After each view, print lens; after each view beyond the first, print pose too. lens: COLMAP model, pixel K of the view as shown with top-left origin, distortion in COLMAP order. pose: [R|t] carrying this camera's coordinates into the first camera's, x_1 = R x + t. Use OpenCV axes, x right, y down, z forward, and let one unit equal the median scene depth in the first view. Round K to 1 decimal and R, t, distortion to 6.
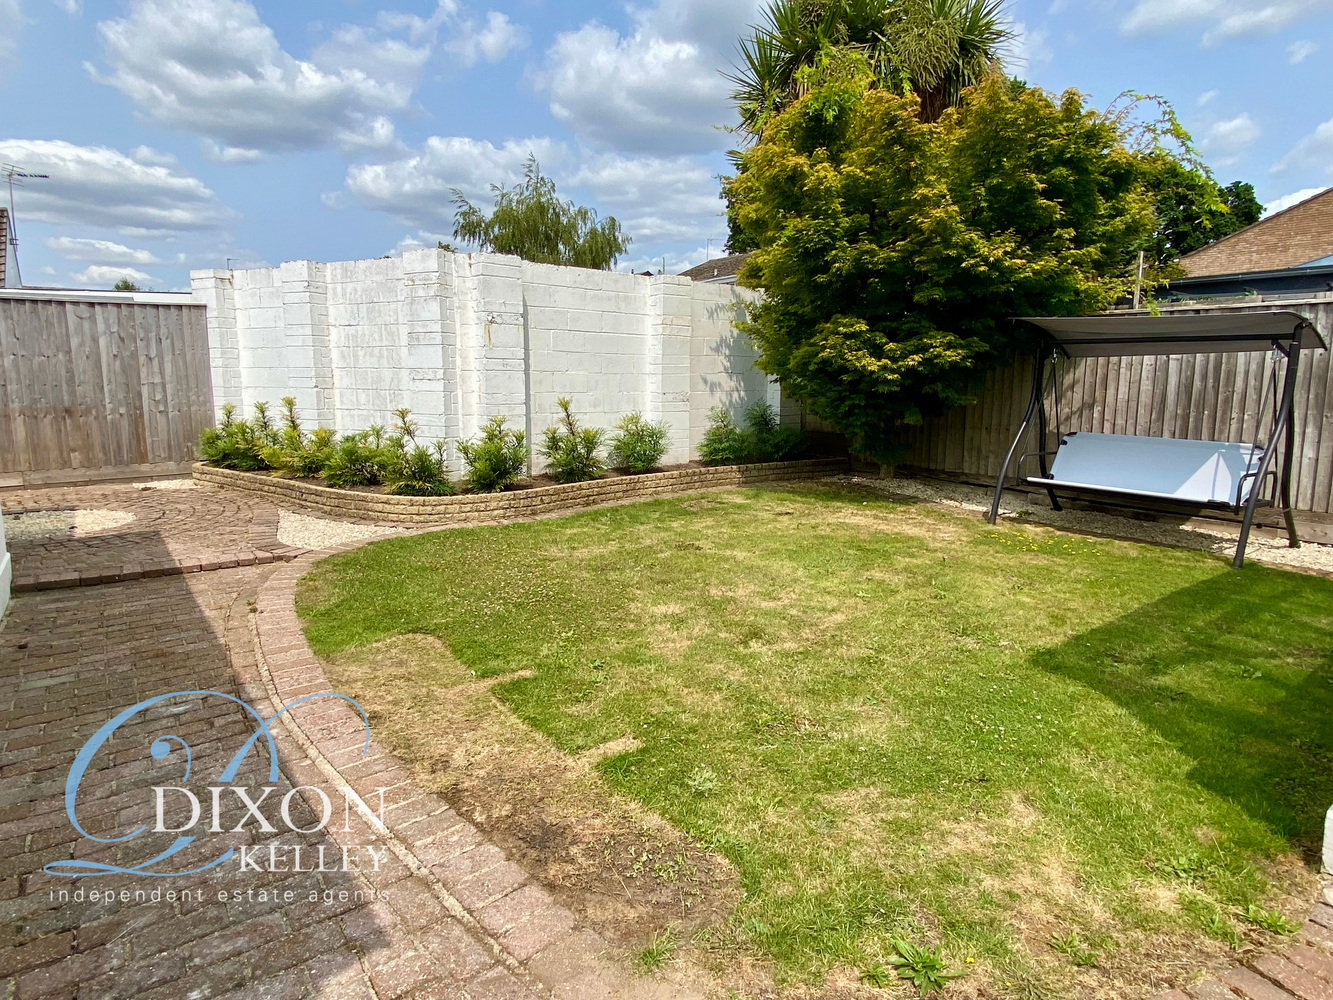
lens RADIAL K [[802.8, 0, 664.5], [0, 802.8, 499.1], [0, 0, 1]] dist [0.130972, -0.226975]
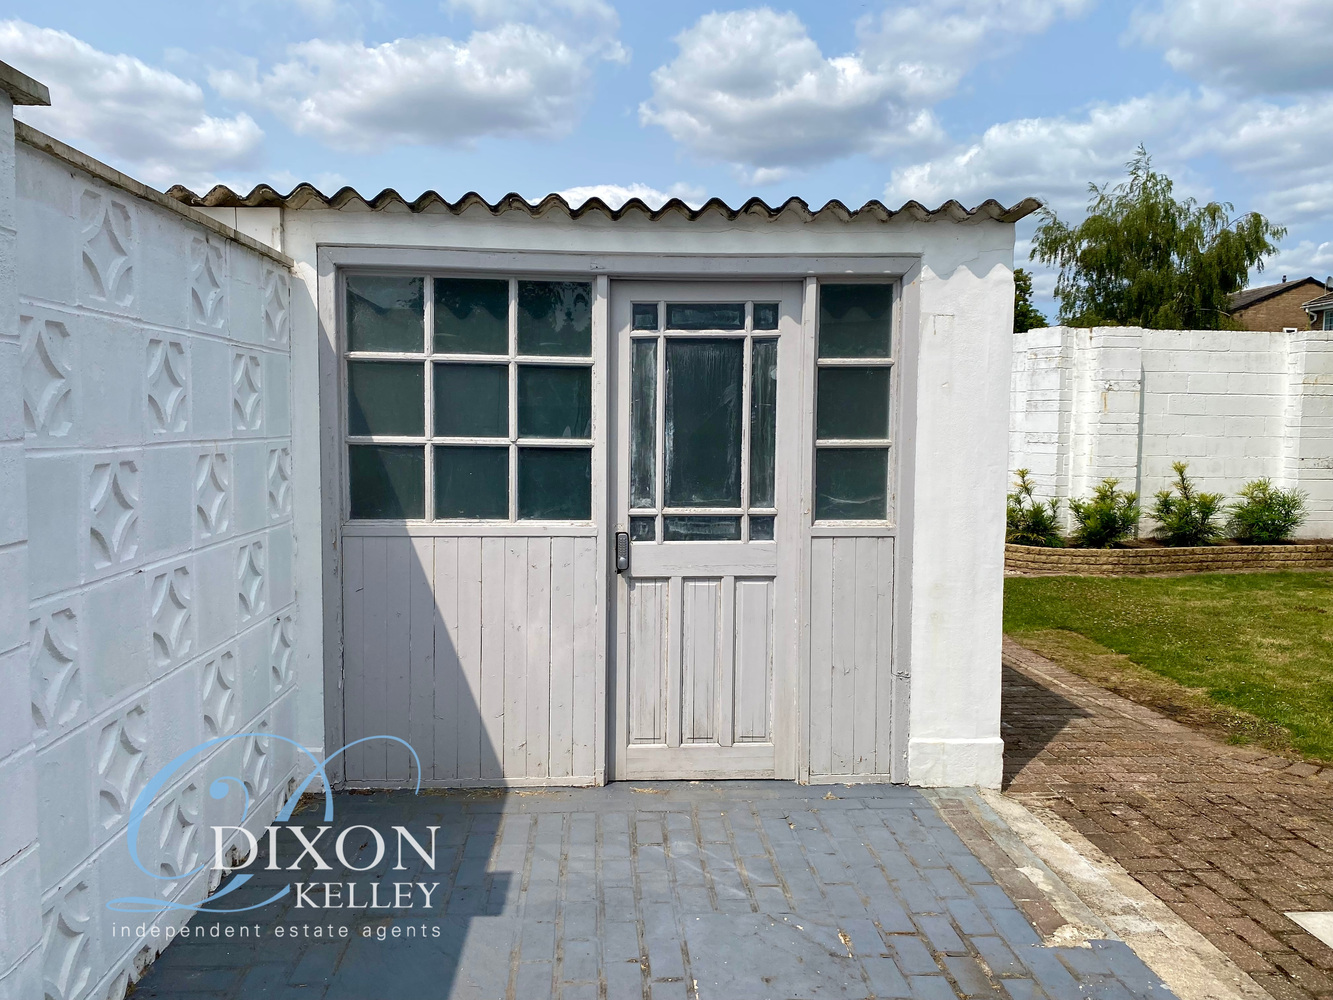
lens RADIAL K [[1010.3, 0, 669.3], [0, 1010.3, 491.2], [0, 0, 1]] dist [0.003205, 0.002577]
pose [[0.837334, 0.040657, -0.545178, 0.033243], [-0.087960, 0.994258, -0.060949, 0.046816], [0.539570, 0.098989, 0.836102, -0.423948]]
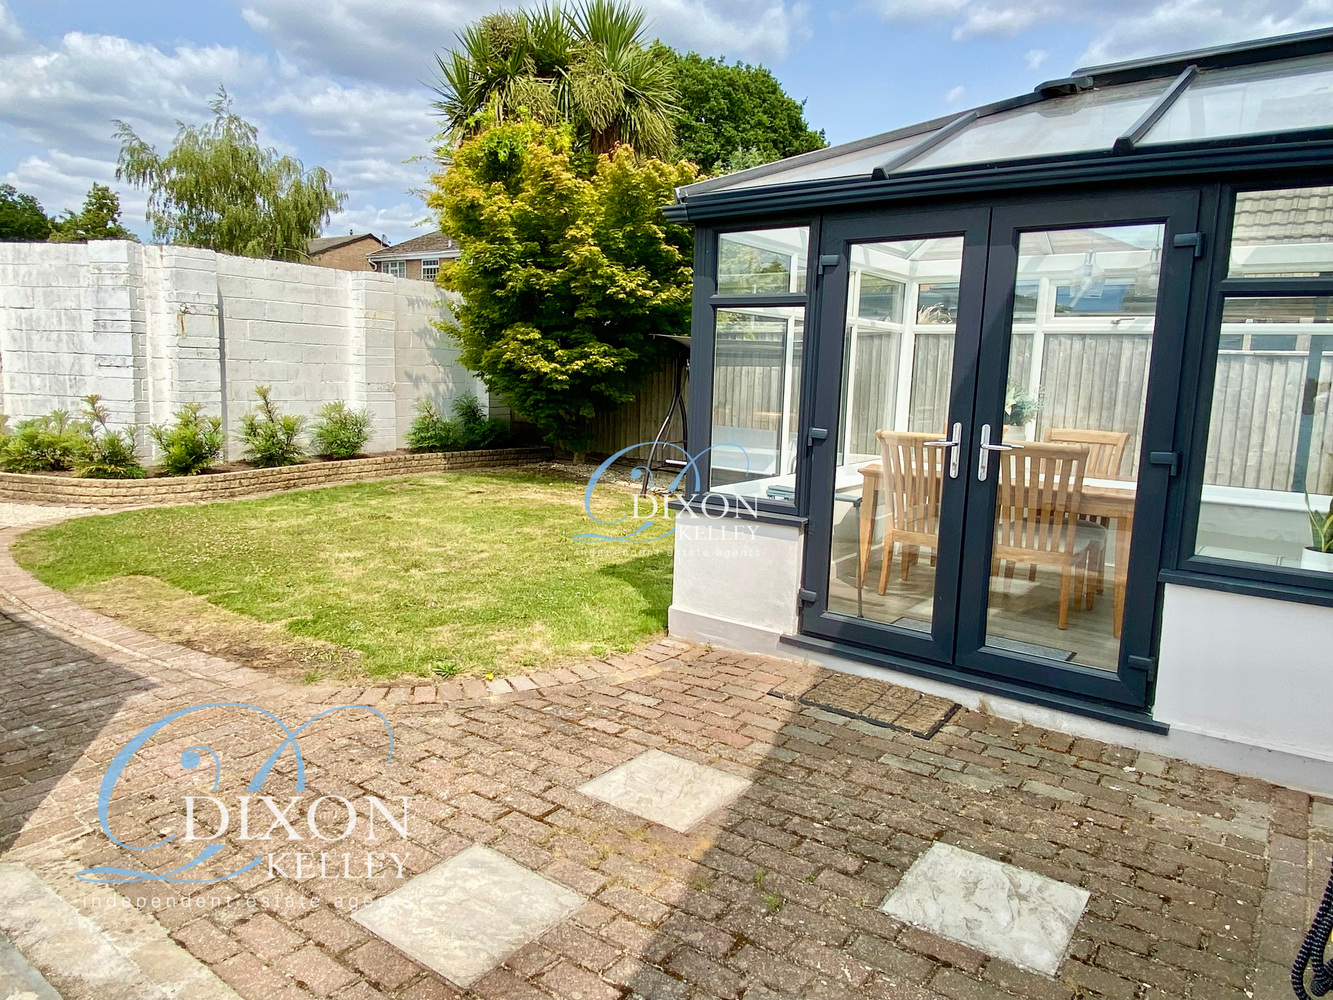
lens RADIAL K [[885.9, 0, 671.8], [0, 885.9, 493.6], [0, 0, 1]] dist [0.085544, -0.118481]
pose [[0.955171, -0.013962, 0.295724, 0.040267], [0.015367, 0.999879, -0.002427, 0.026887], [-0.295655, 0.006863, 0.955270, -0.296980]]
